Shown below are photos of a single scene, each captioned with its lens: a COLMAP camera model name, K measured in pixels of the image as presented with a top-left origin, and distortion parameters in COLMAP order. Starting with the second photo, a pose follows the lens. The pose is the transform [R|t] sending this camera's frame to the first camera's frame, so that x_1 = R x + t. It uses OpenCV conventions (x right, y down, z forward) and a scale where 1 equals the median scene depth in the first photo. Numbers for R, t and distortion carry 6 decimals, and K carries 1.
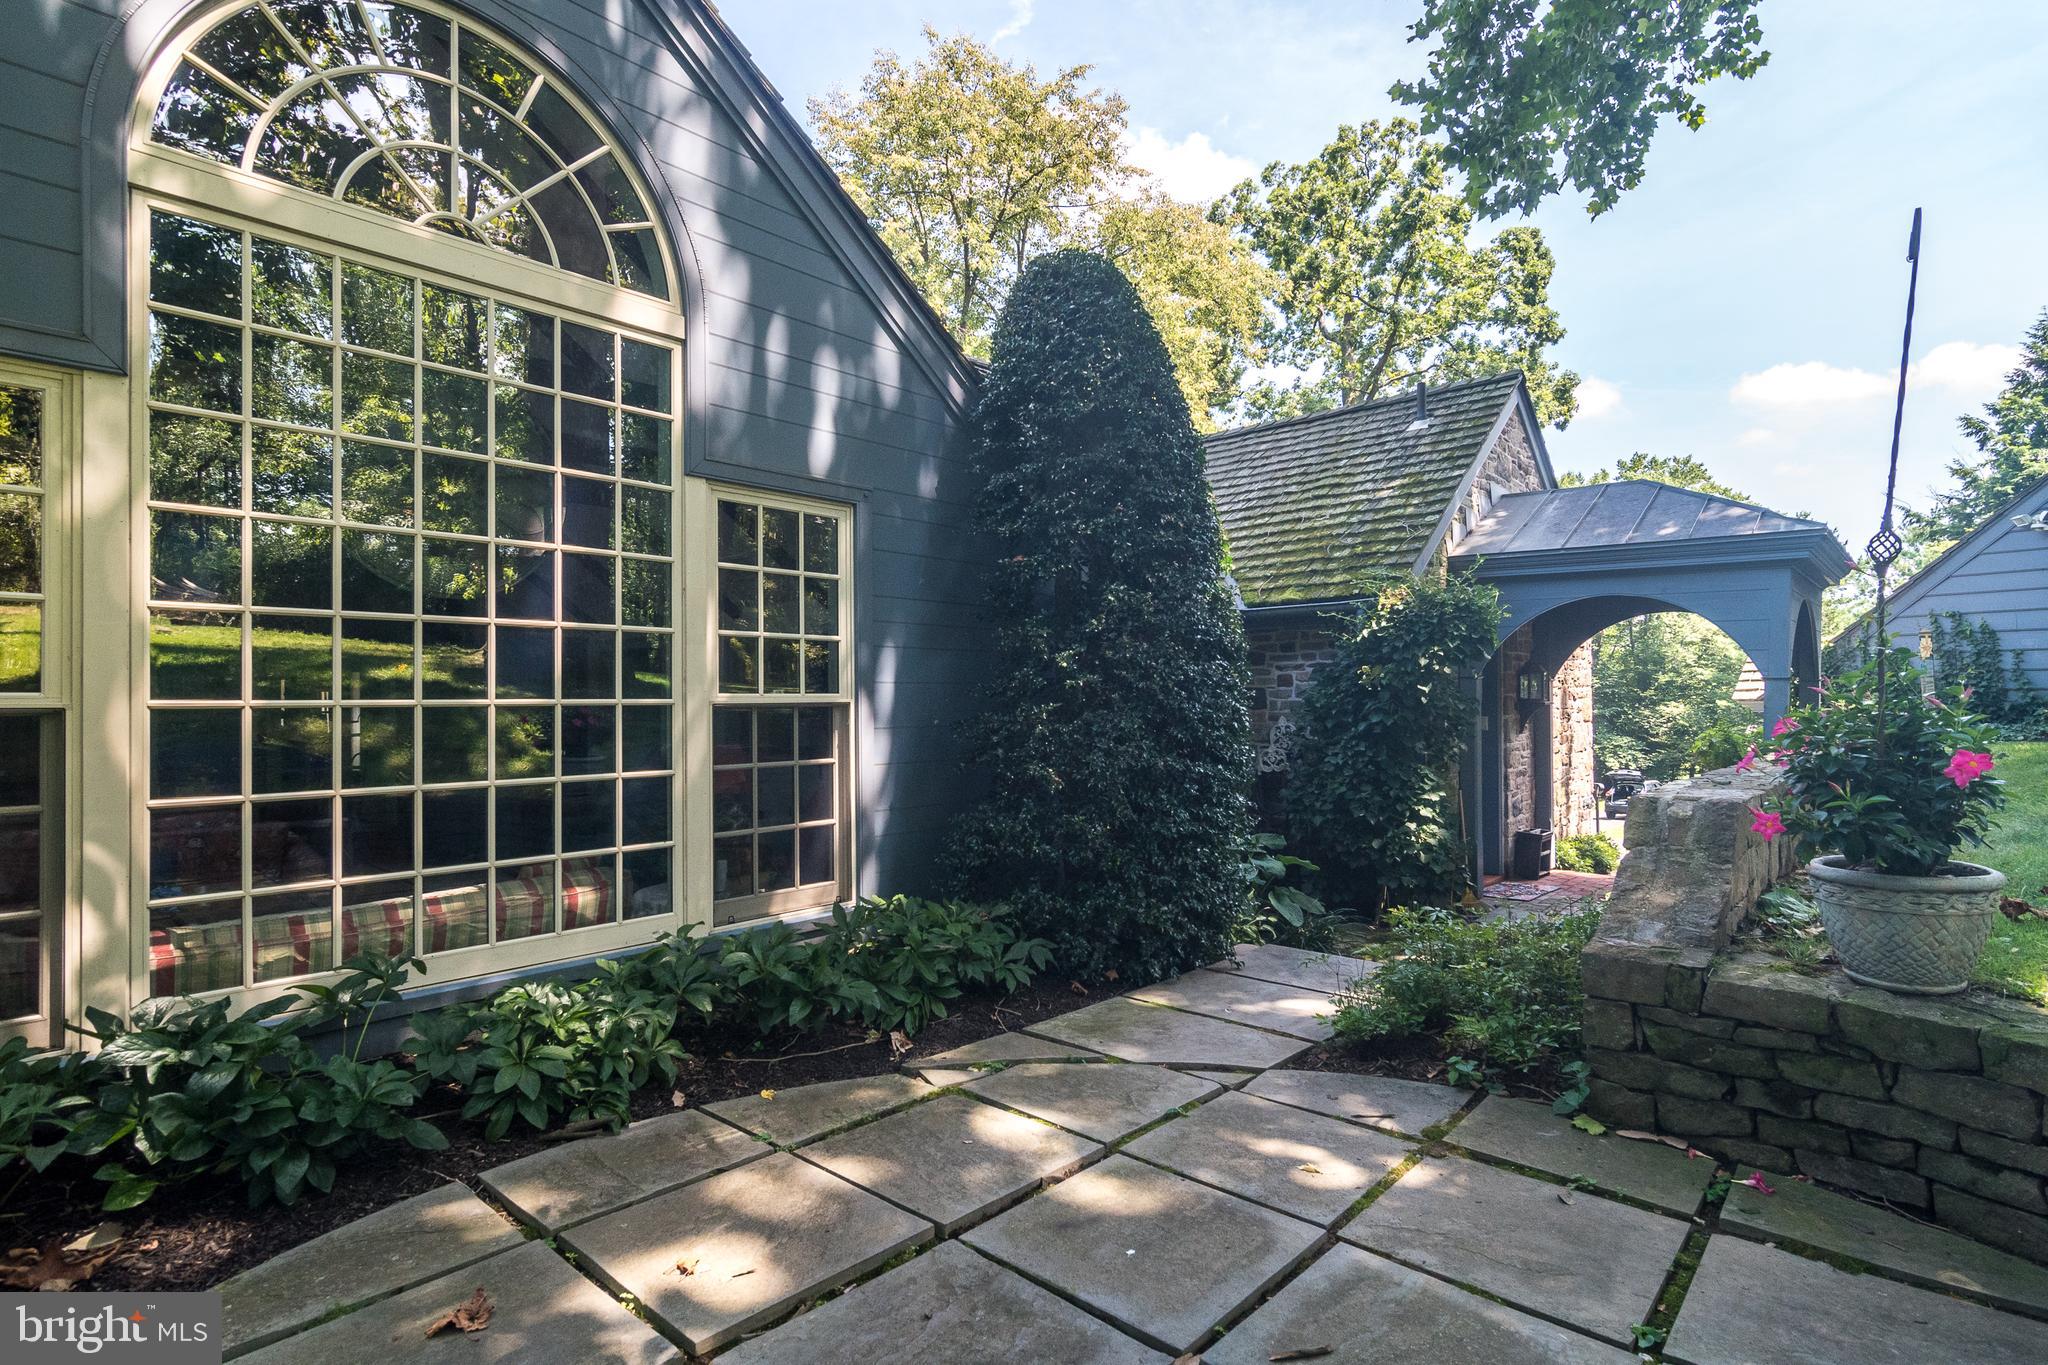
lens RADIAL K [[1014.2, 0, 1024.0], [0, 1014.2, 682.5], [0, 0, 1]] dist [-0.002665, 0.001610]
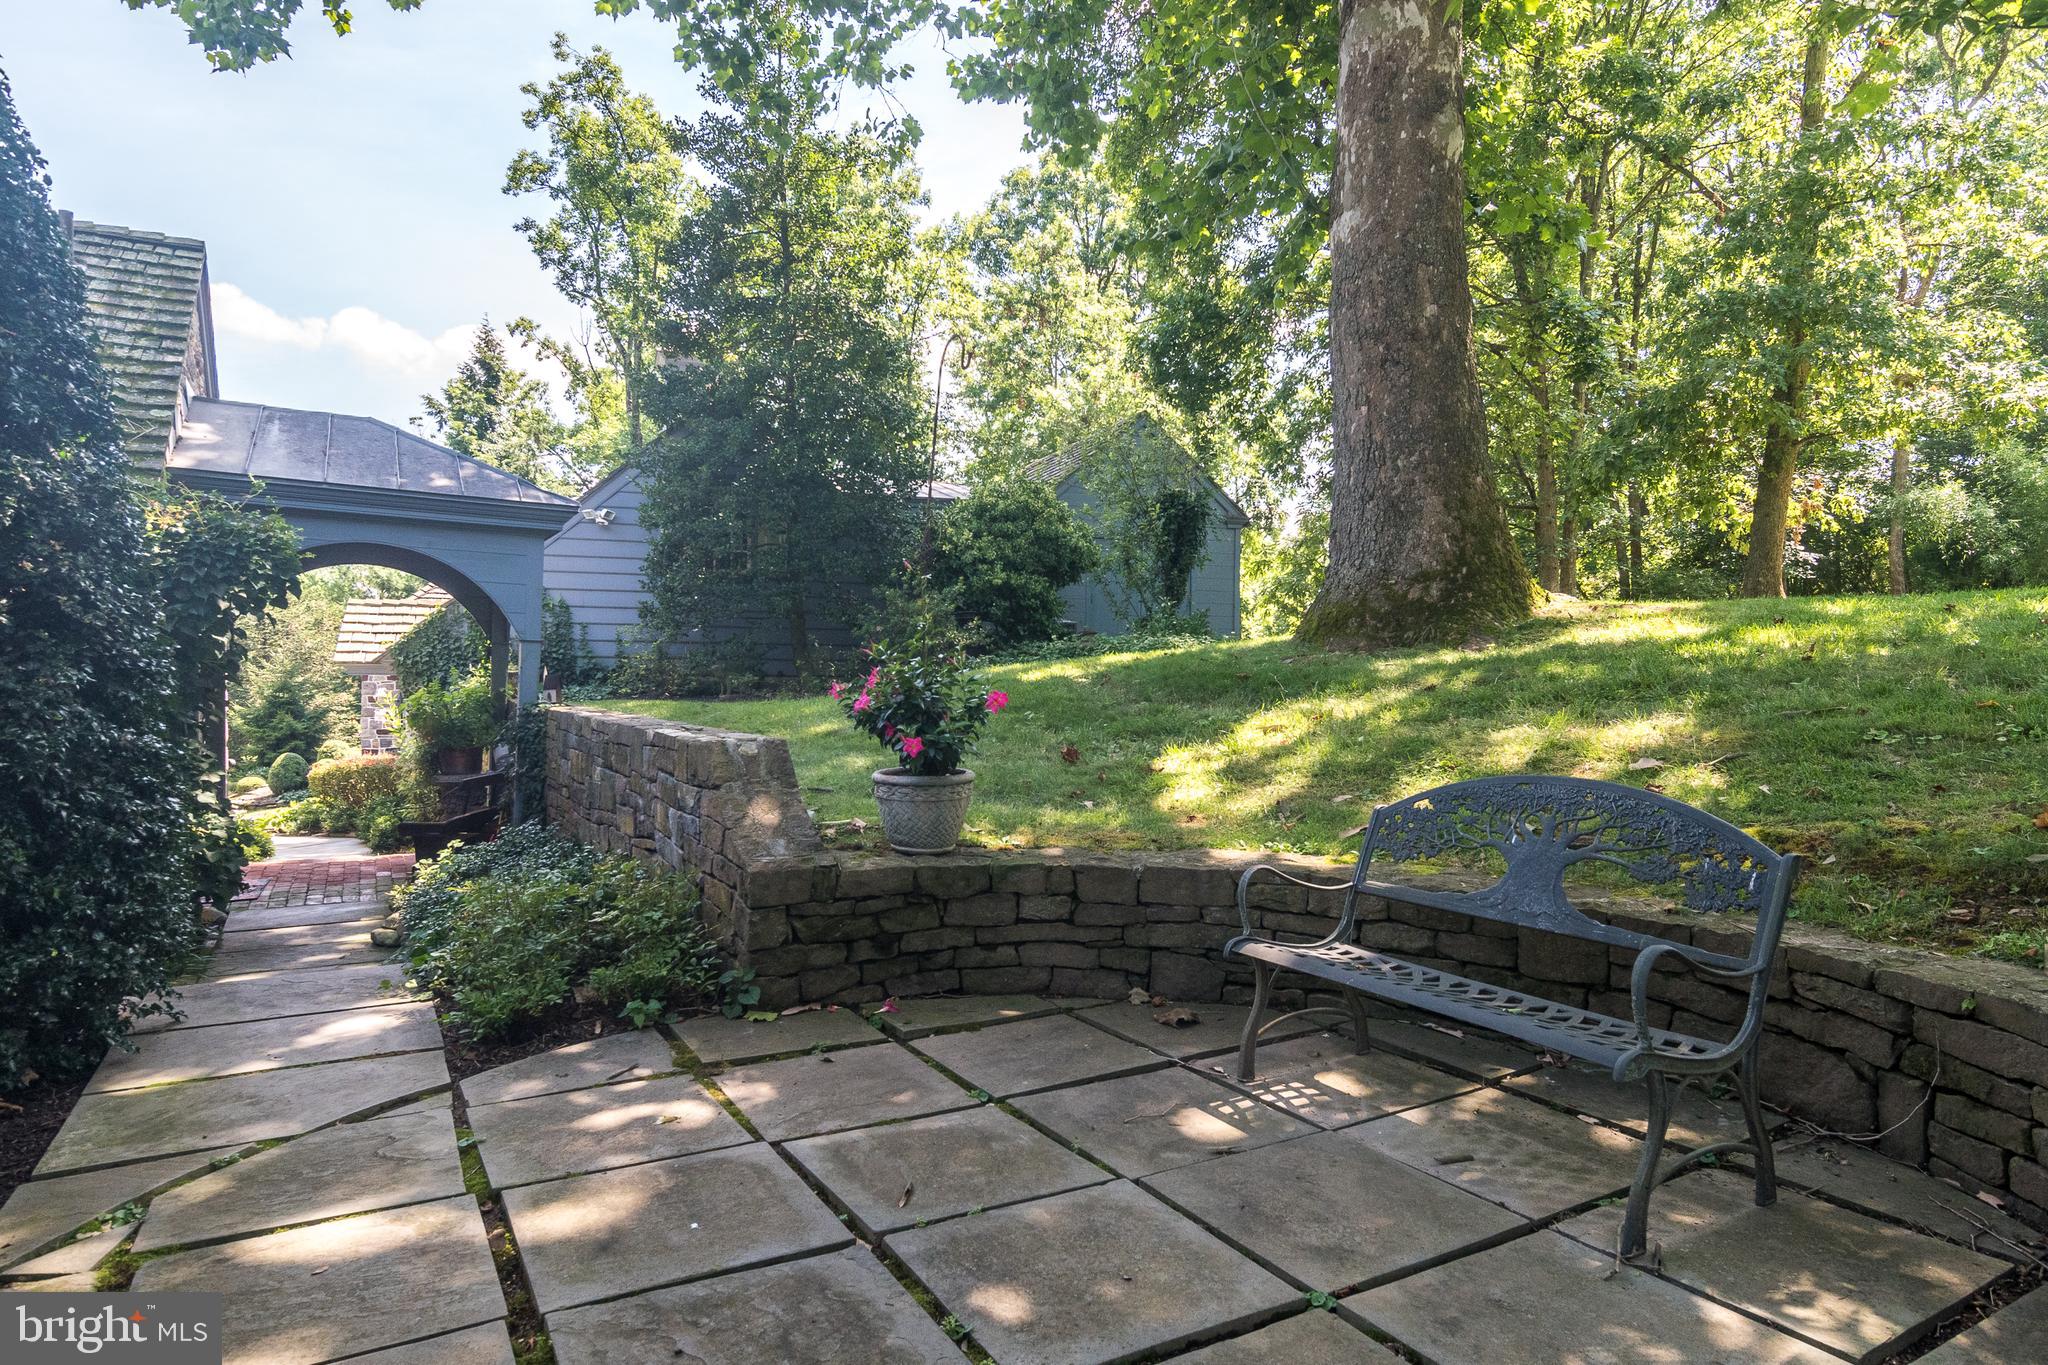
lens RADIAL K [[1197.7, 0, 1024.0], [0, 1197.7, 682.5], [0, 0, 1]] dist [-0.003922, -0.001015]
pose [[0.306740, 0.000511, 0.951793, -0.669823], [-0.031117, 0.999471, 0.009492, 0.026603], [-0.951285, -0.032528, 0.306593, 0.295223]]
